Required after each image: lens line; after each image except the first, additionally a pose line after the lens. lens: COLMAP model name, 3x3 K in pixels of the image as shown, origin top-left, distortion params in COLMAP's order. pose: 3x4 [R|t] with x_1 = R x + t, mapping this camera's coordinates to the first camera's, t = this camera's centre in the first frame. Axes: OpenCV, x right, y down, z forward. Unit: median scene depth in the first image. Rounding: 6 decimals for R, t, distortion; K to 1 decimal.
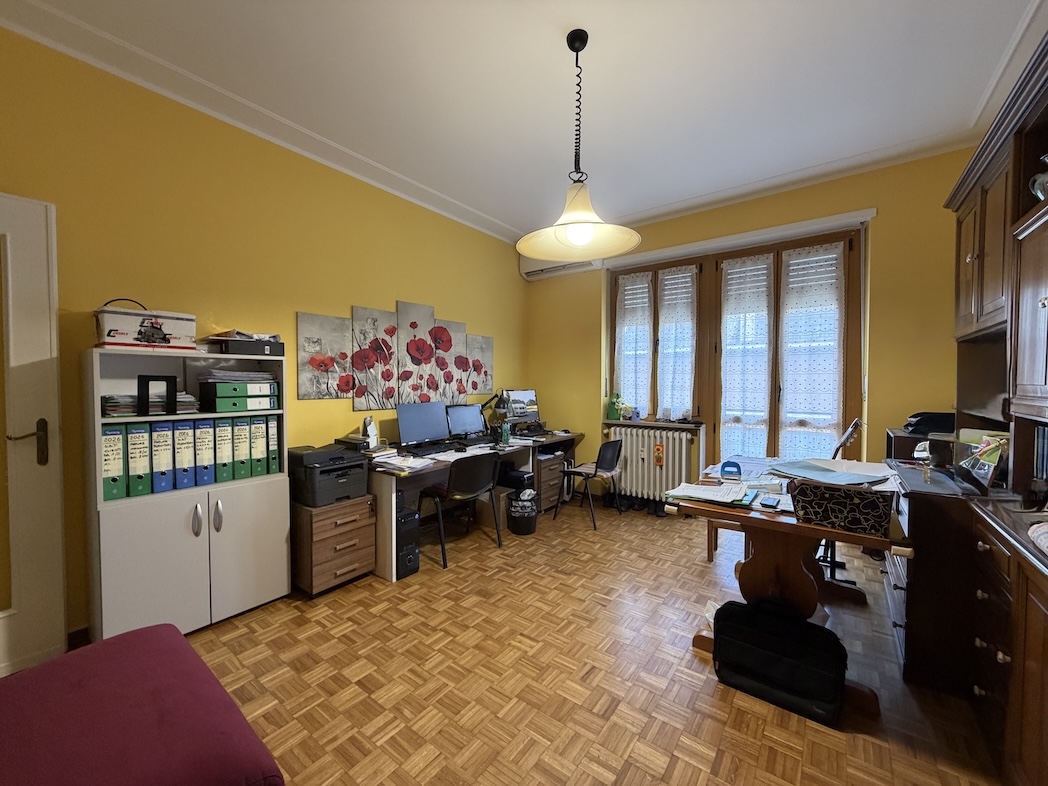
lens RADIAL K [[419.2, 0, 520.7], [0, 419.2, 391.5], [0, 0, 1]] dist [0.000575, 0.000064]
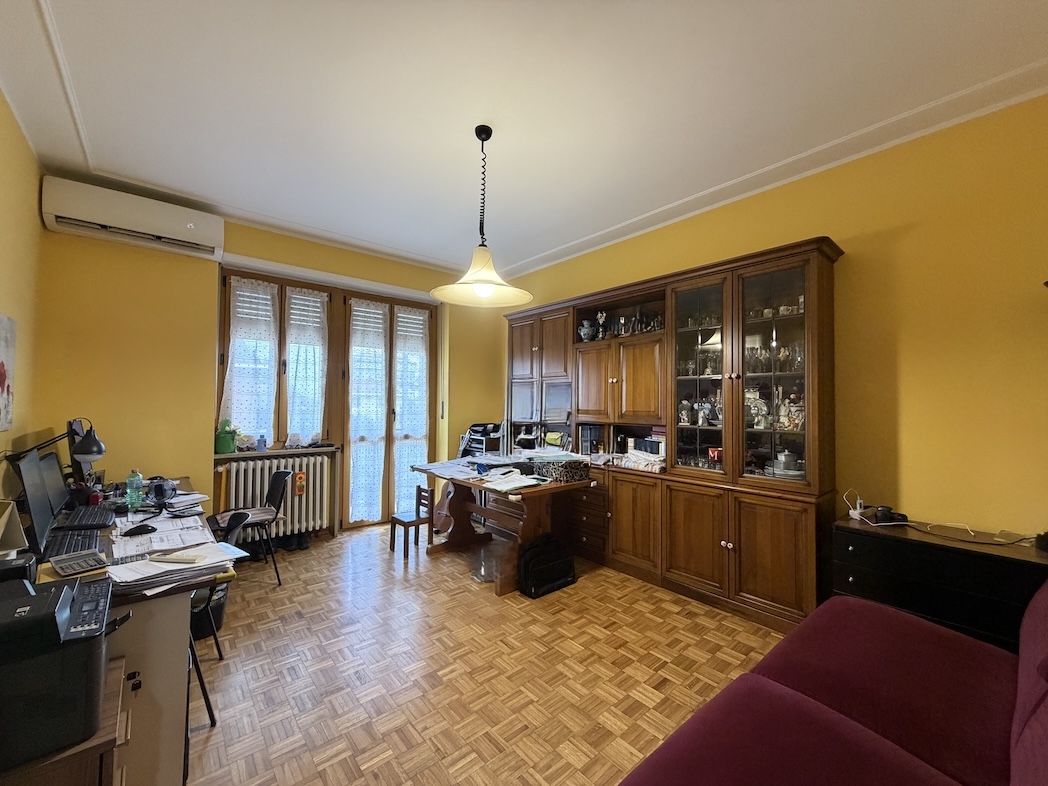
lens RADIAL K [[419.2, 0, 520.7], [0, 419.2, 391.5], [0, 0, 1]] dist [0.000575, 0.000064]
pose [[0.213766, 0.028761, 0.976462, -0.484900], [0.016155, 0.999326, -0.032971, -0.016445], [-0.976751, 0.022823, 0.213157, 0.309881]]
